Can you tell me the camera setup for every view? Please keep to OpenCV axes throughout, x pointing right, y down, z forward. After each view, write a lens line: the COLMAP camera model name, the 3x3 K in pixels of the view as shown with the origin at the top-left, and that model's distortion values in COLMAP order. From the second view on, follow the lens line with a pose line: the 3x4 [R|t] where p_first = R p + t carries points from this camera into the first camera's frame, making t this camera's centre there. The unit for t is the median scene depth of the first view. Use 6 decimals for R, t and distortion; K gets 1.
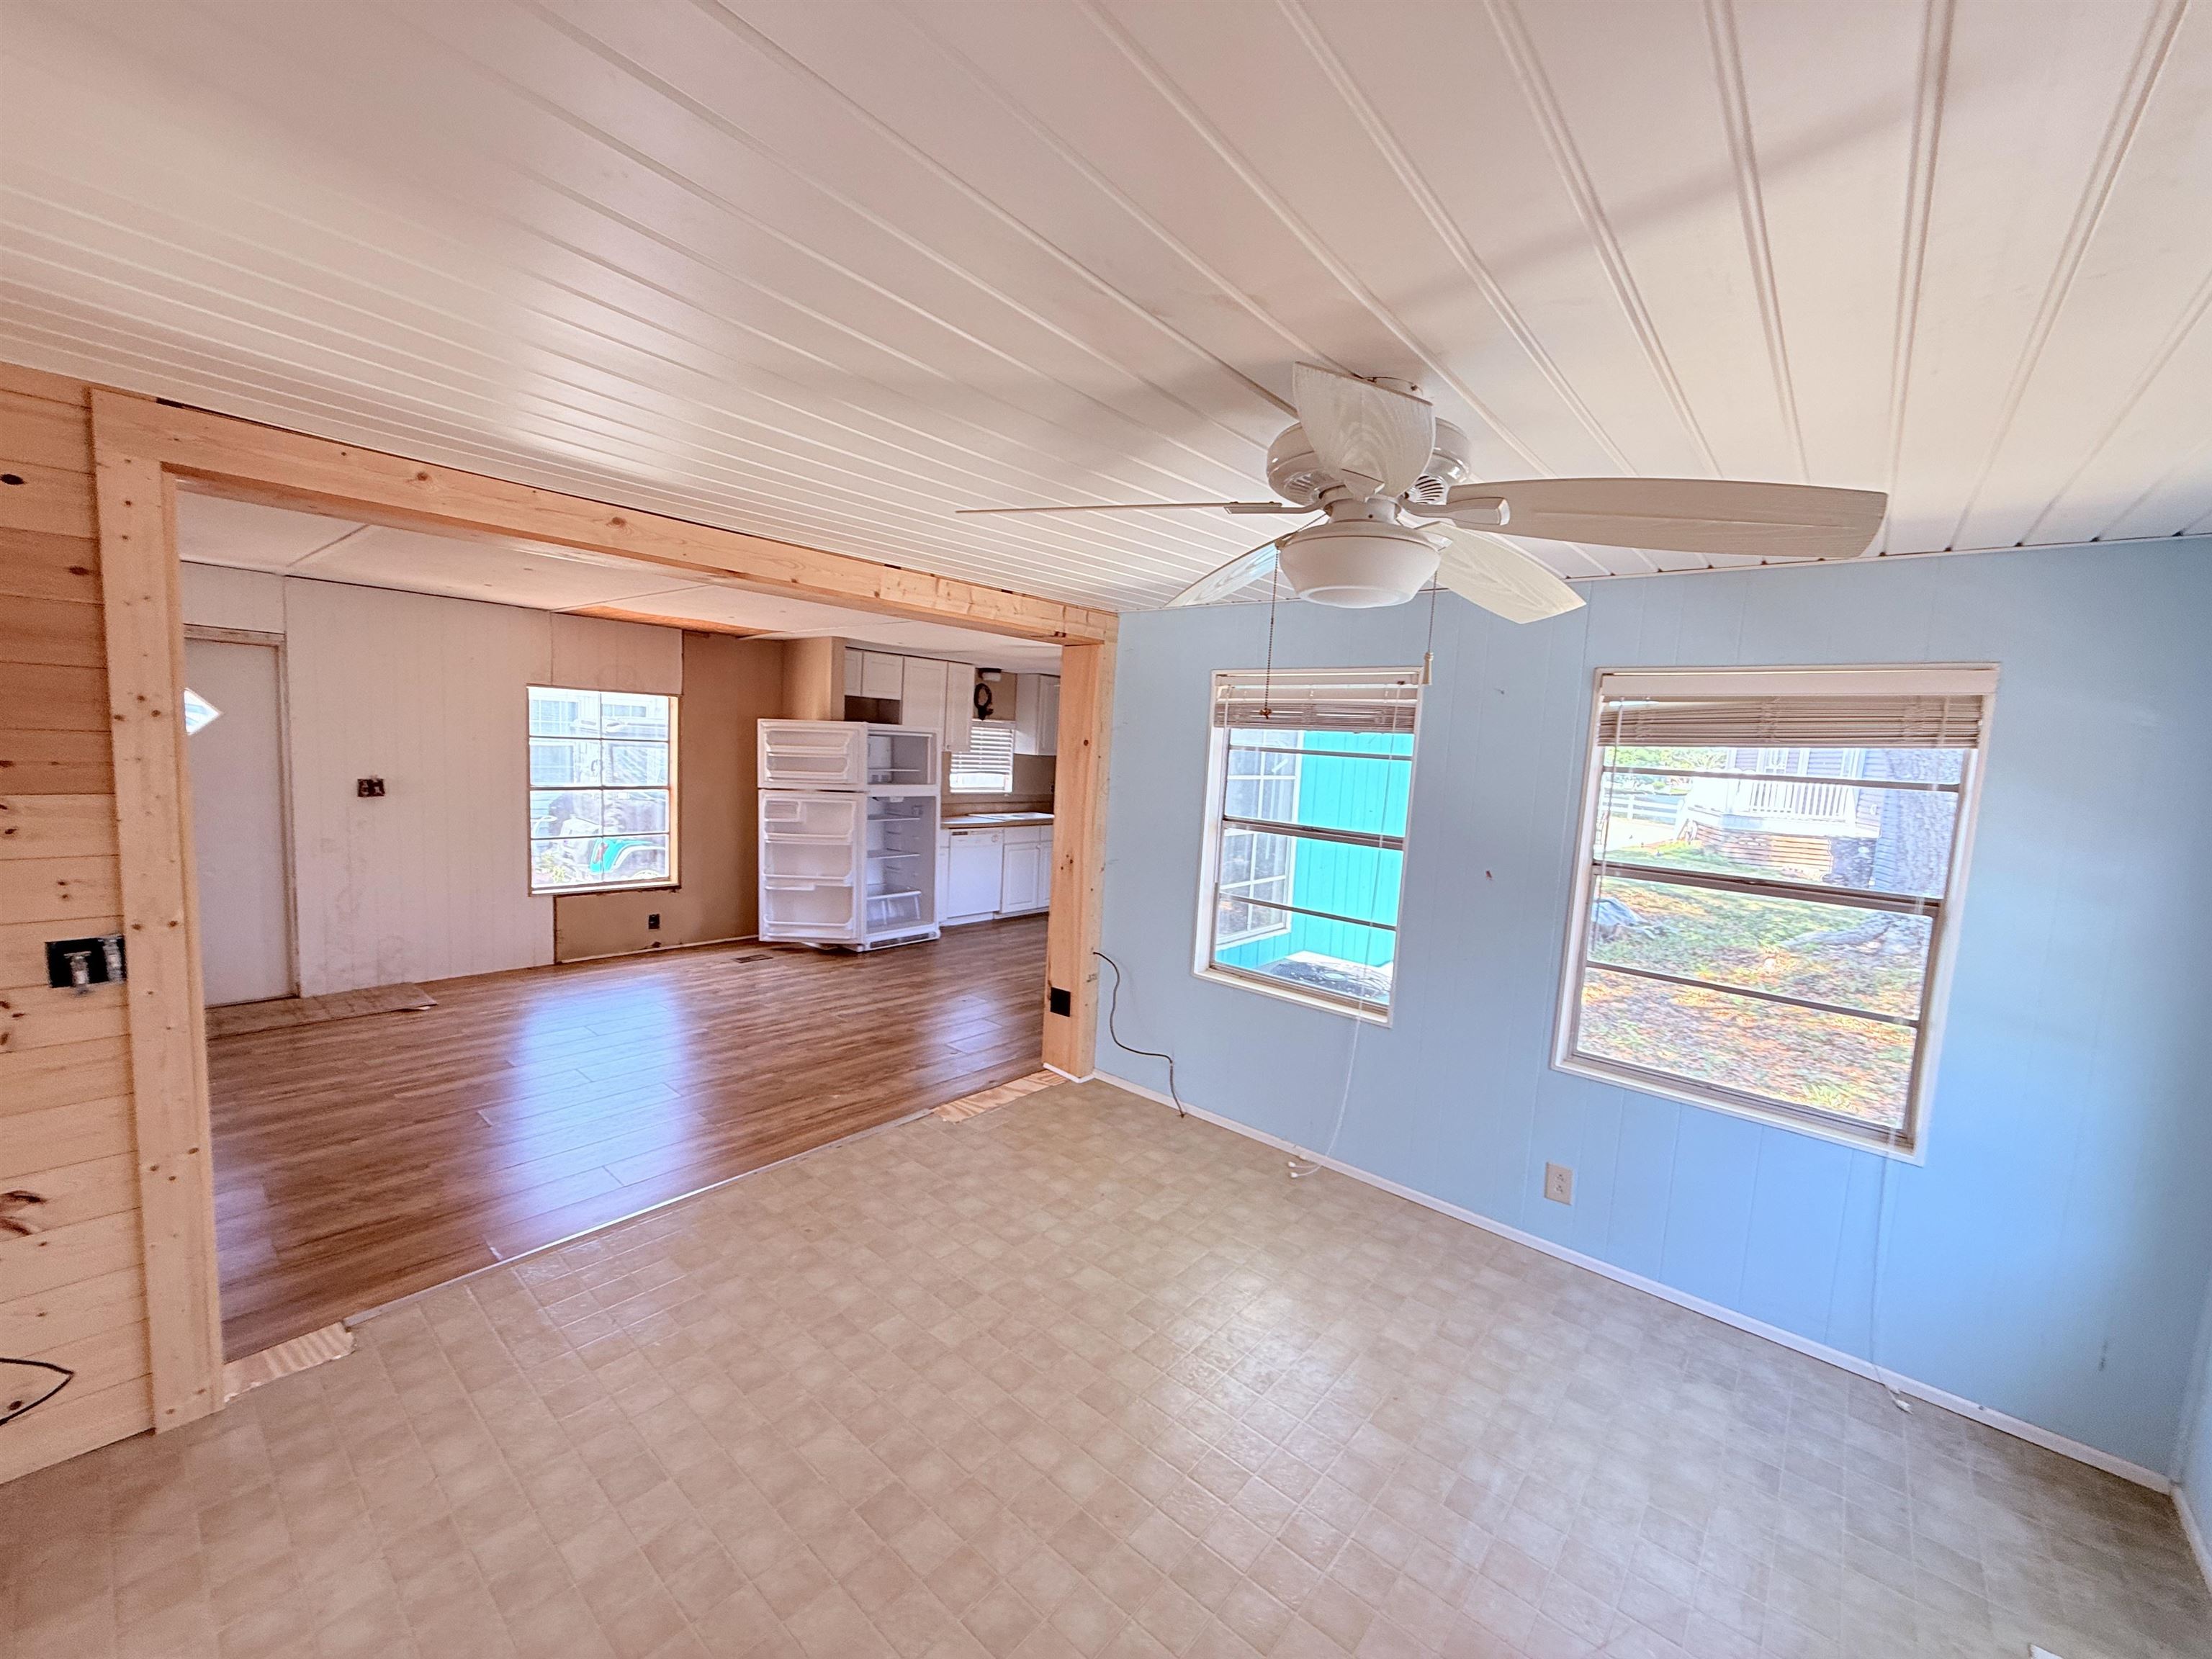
lens RADIAL K [[881.7, 0, 1101.2], [0, 881.7, 831.3], [0, 0, 1]] dist [-0.000755, 0.000298]
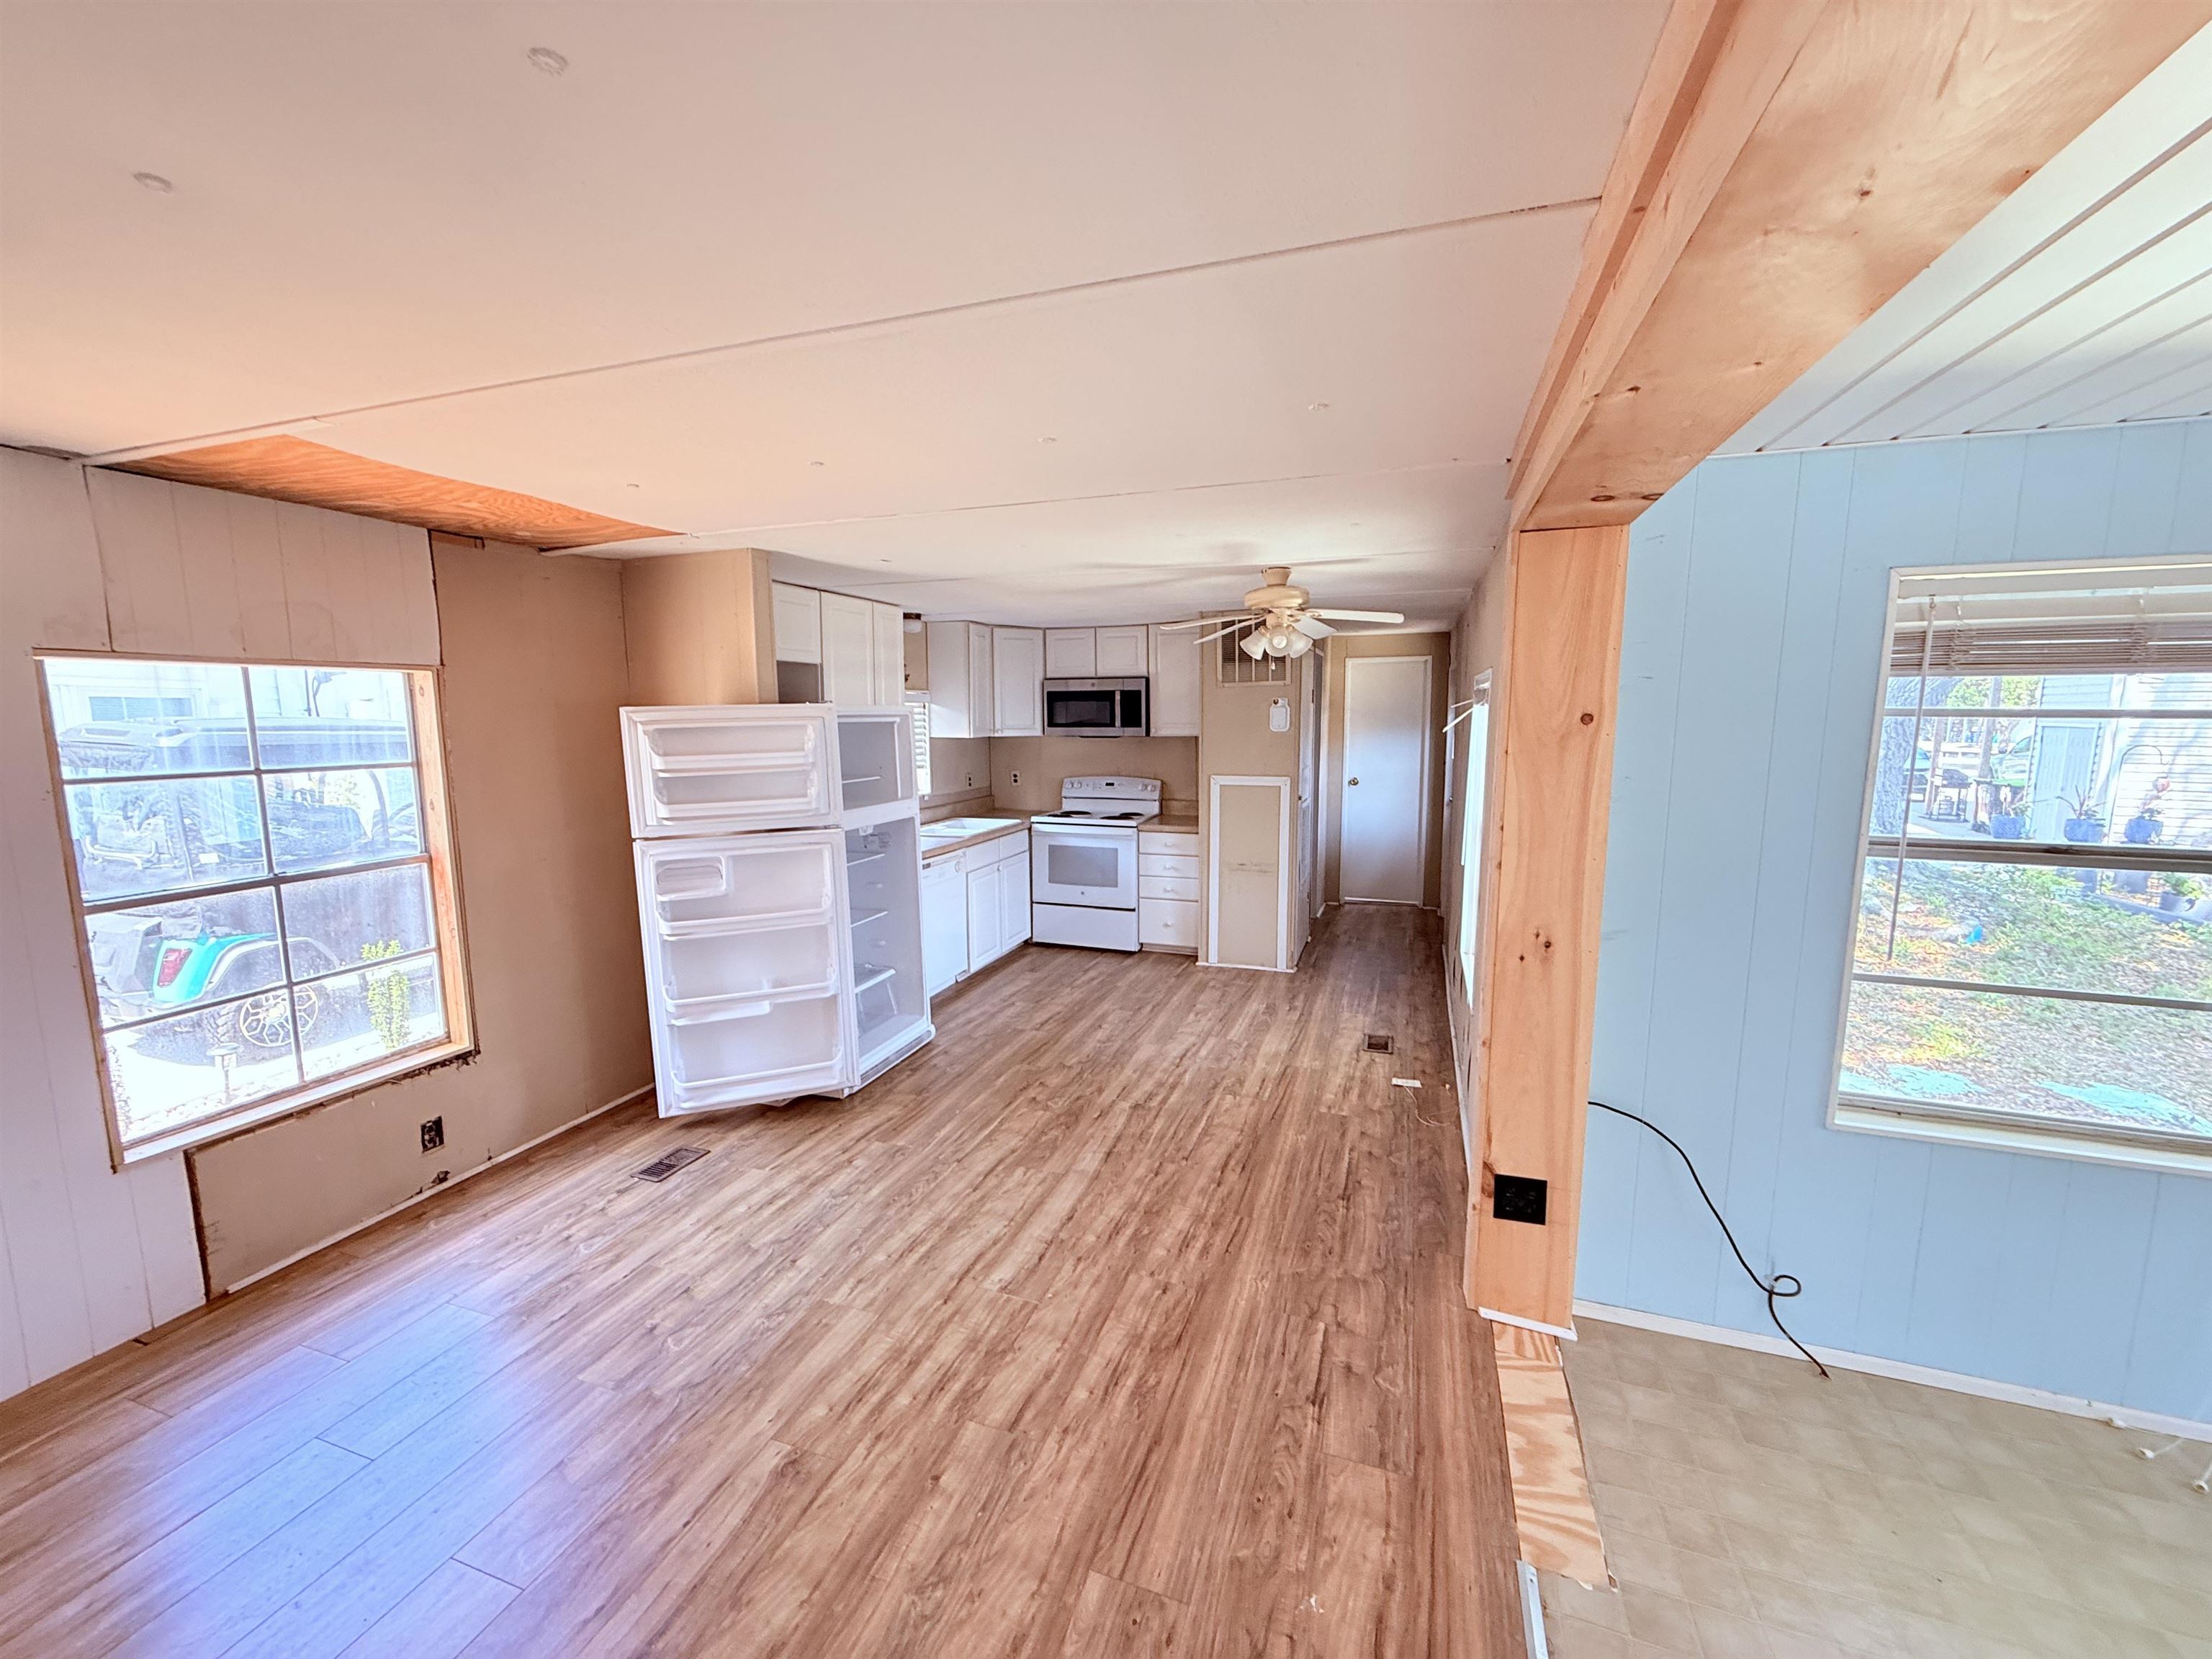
lens RADIAL K [[881.7, 0, 1101.2], [0, 881.7, 829.9], [0, 0, 1]] dist [-0.000755, 0.000298]
pose [[0.929392, -0.103482, 0.354291, -0.426590], [0.088890, 0.994394, 0.057265, -0.081460], [-0.358231, -0.021729, 0.933380, 0.553876]]
